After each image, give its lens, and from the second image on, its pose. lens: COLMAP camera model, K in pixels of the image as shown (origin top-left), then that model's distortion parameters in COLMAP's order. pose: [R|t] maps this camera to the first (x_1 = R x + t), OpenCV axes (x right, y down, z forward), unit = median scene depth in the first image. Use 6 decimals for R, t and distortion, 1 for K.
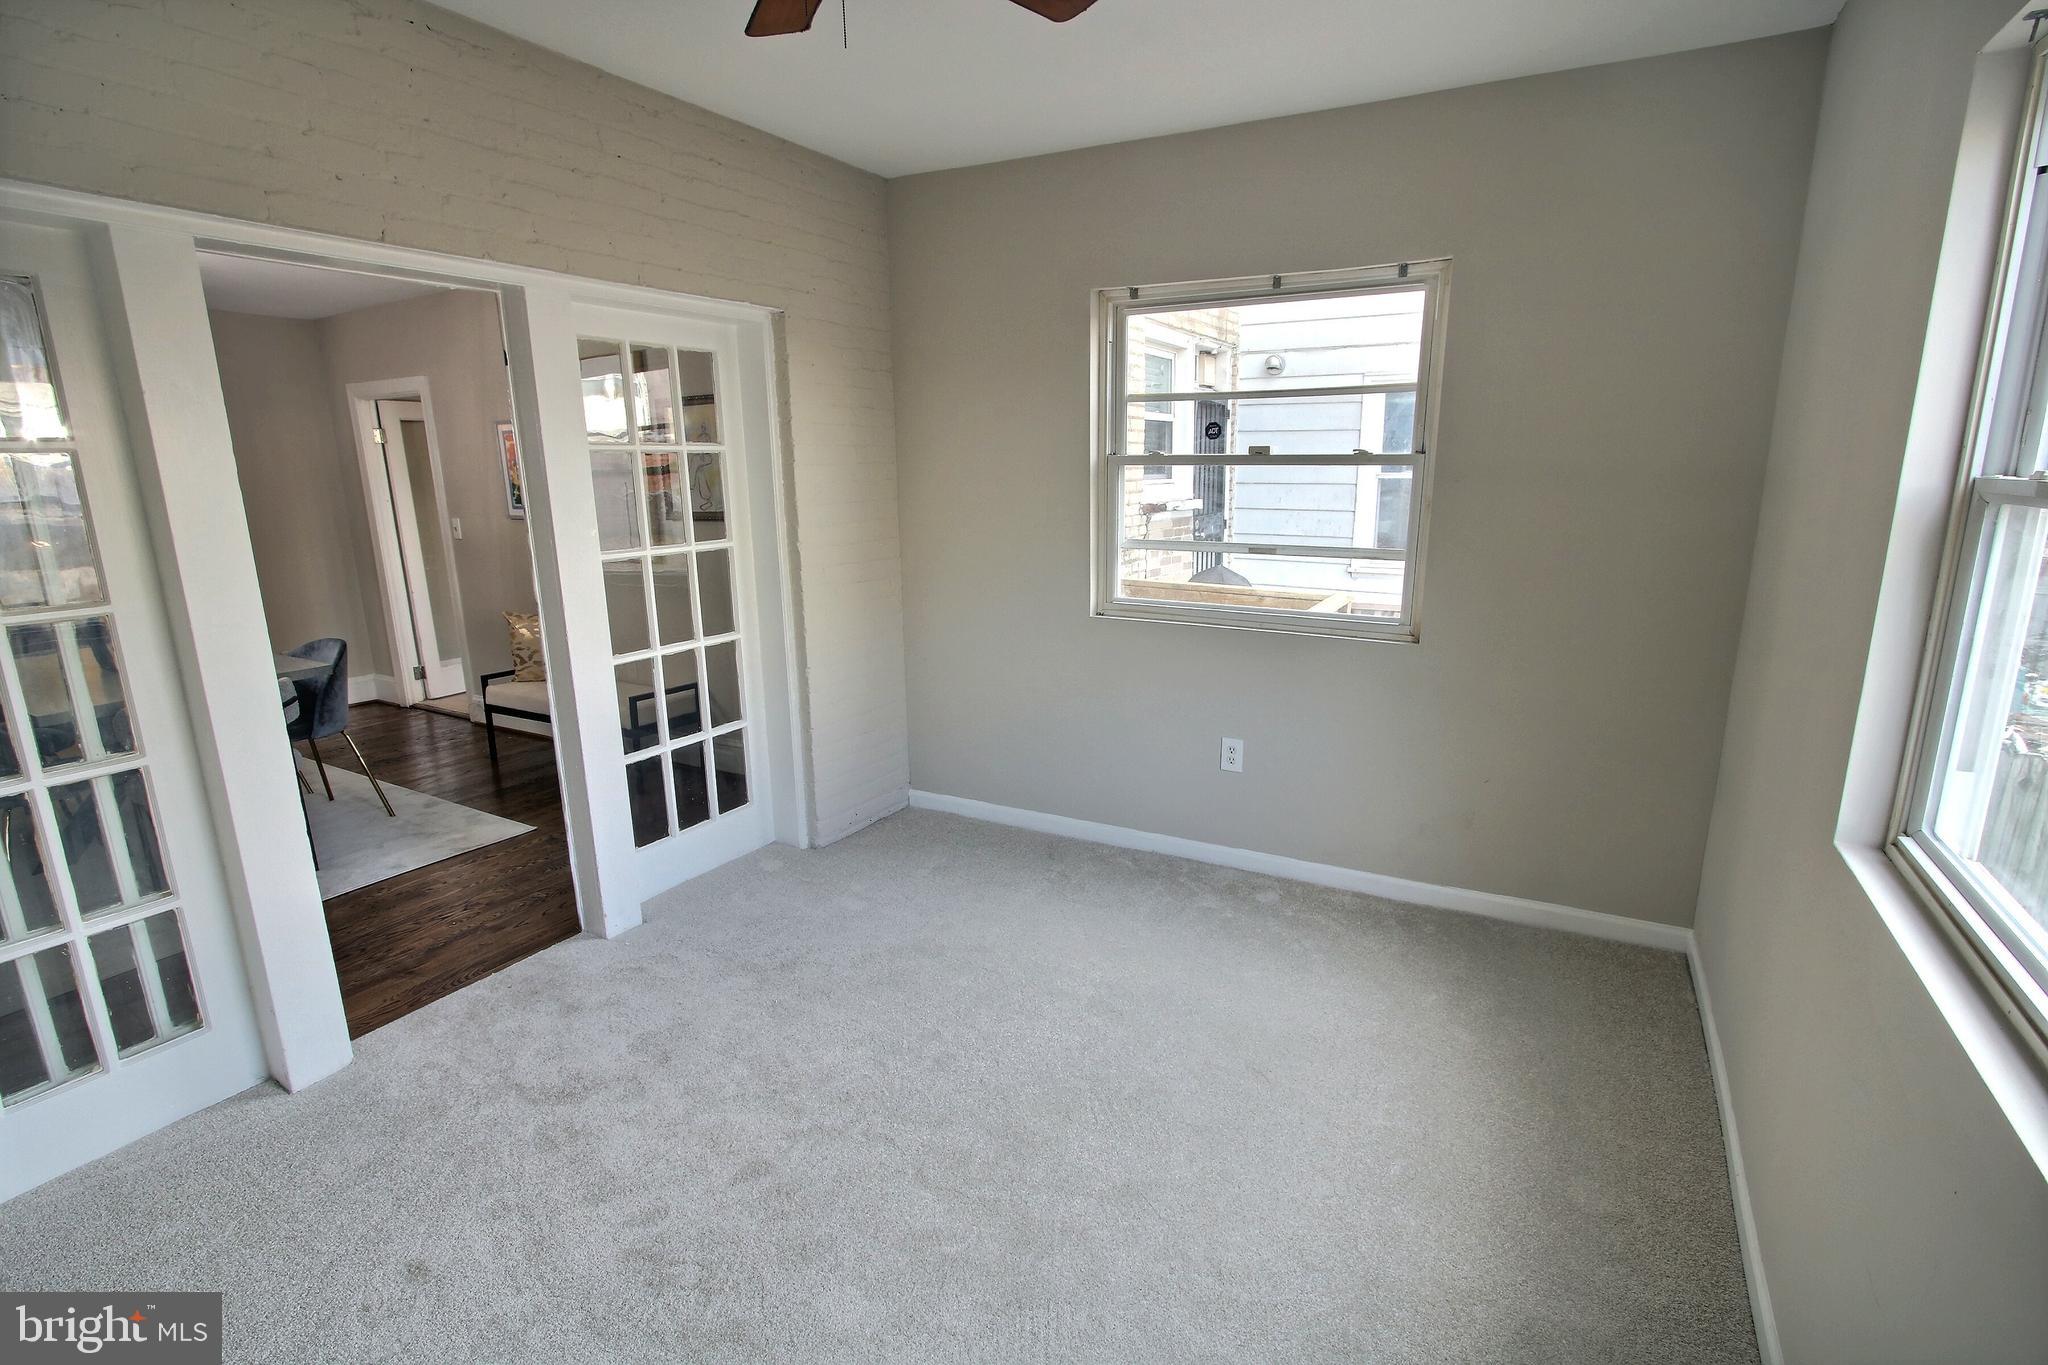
lens RADIAL K [[942.7, 0, 1029.5], [0, 942.7, 698.5], [0, 0, 1]] dist [-0.017332, 0.001642]
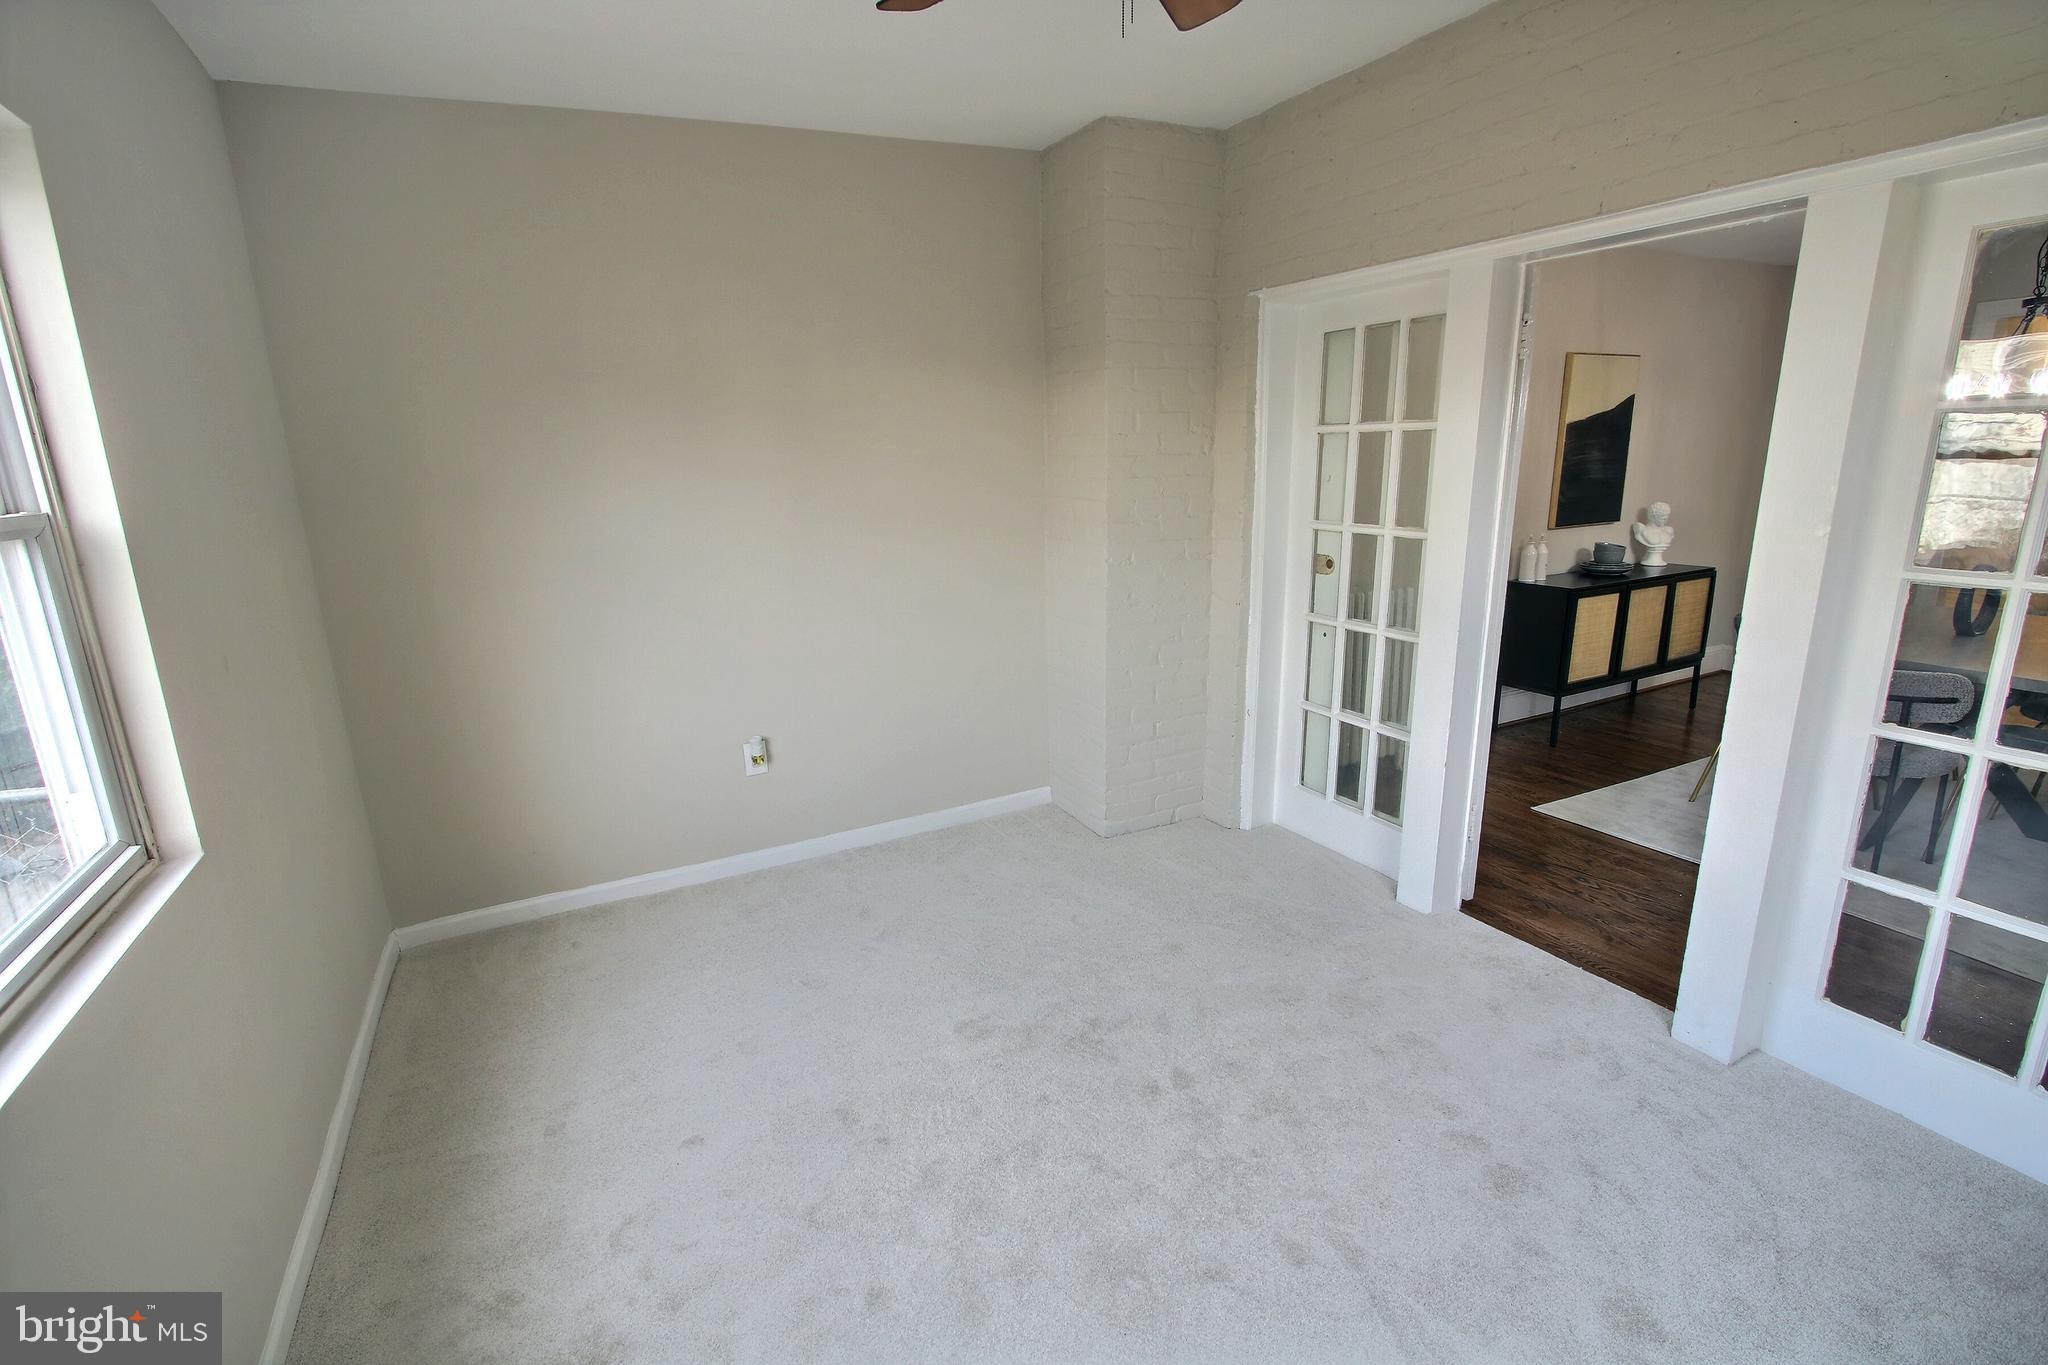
lens RADIAL K [[942.7, 0, 1024.3], [0, 942.7, 681.0], [0, 0, 1]] dist [-0.017332, 0.001642]
pose [[-0.532215, 0.221327, -0.817167, 0.552669], [-0.176674, 0.914936, 0.362874, -0.272506], [0.827969, 0.337499, -0.447840, 1.052271]]
